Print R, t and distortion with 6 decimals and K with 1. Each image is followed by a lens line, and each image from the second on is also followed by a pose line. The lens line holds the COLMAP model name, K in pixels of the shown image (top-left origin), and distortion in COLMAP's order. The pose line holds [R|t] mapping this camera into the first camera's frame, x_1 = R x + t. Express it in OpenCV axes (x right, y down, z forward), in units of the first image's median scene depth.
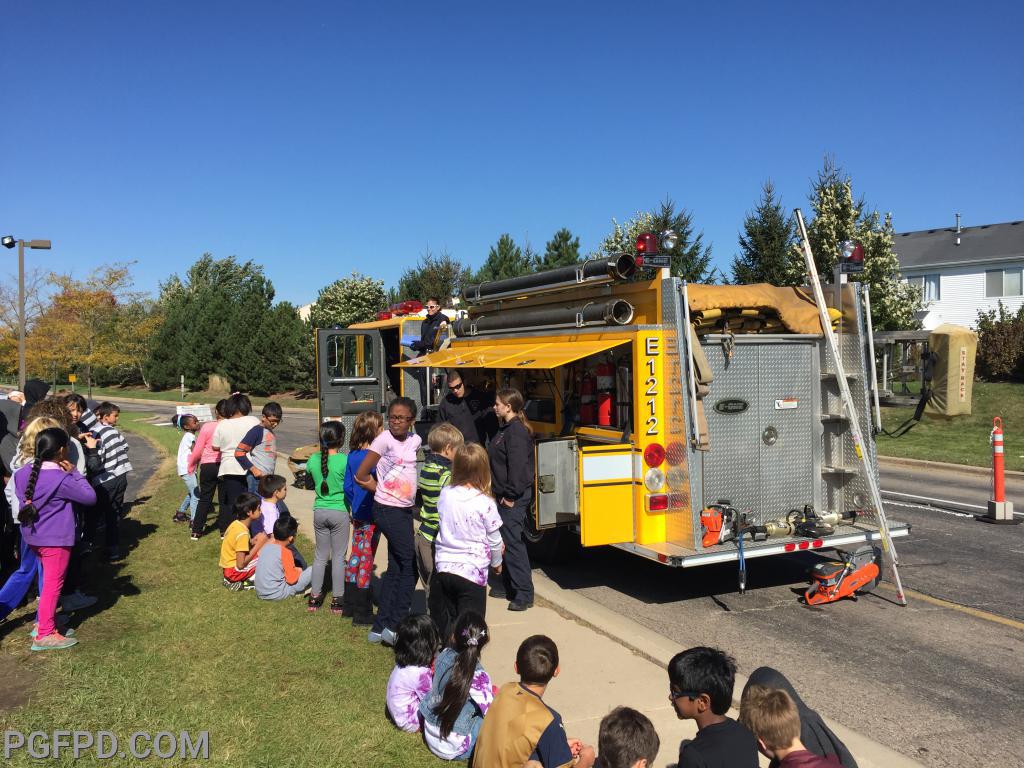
lens RADIAL K [[871.1, 0, 511.1], [0, 871.1, 389.5], [0, 0, 1]] dist [0.081503, -0.090959]
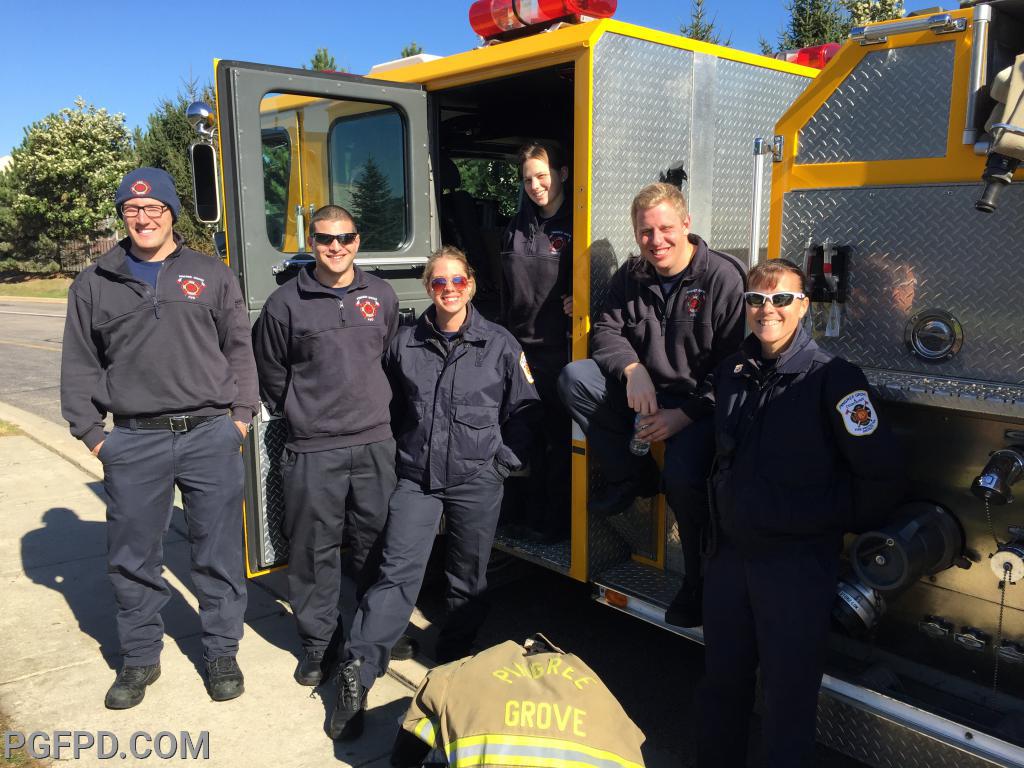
lens RADIAL K [[881.7, 0, 521.9], [0, 881.7, 360.5], [0, 0, 1]] dist [0.086646, -0.104418]
pose [[0.955832, -0.033692, 0.291975, -0.085512], [0.002602, 0.994339, 0.106222, -0.003361], [-0.293901, -0.100771, 0.950509, 0.282601]]
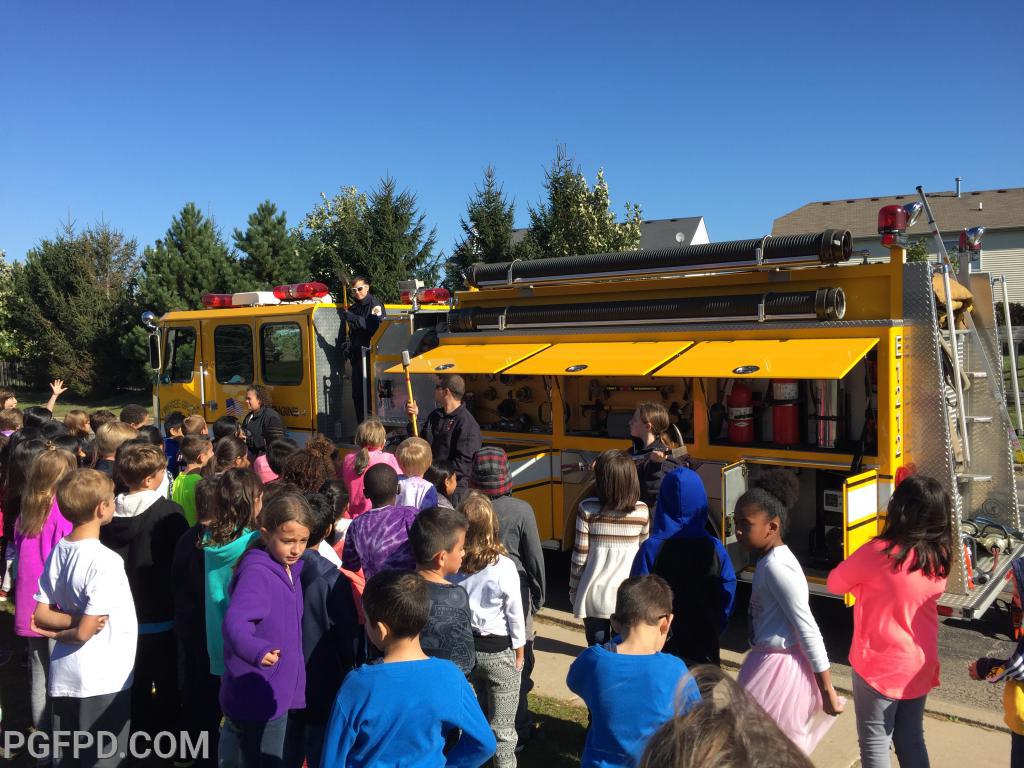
lens RADIAL K [[877.2, 0, 514.0], [0, 877.2, 379.4], [0, 0, 1]] dist [0.075653, -0.094938]
pose [[0.905065, -0.030033, 0.424211, -0.111388], [0.027052, 0.999549, 0.013048, -0.007998], [-0.424411, -0.000333, 0.905469, 0.085121]]
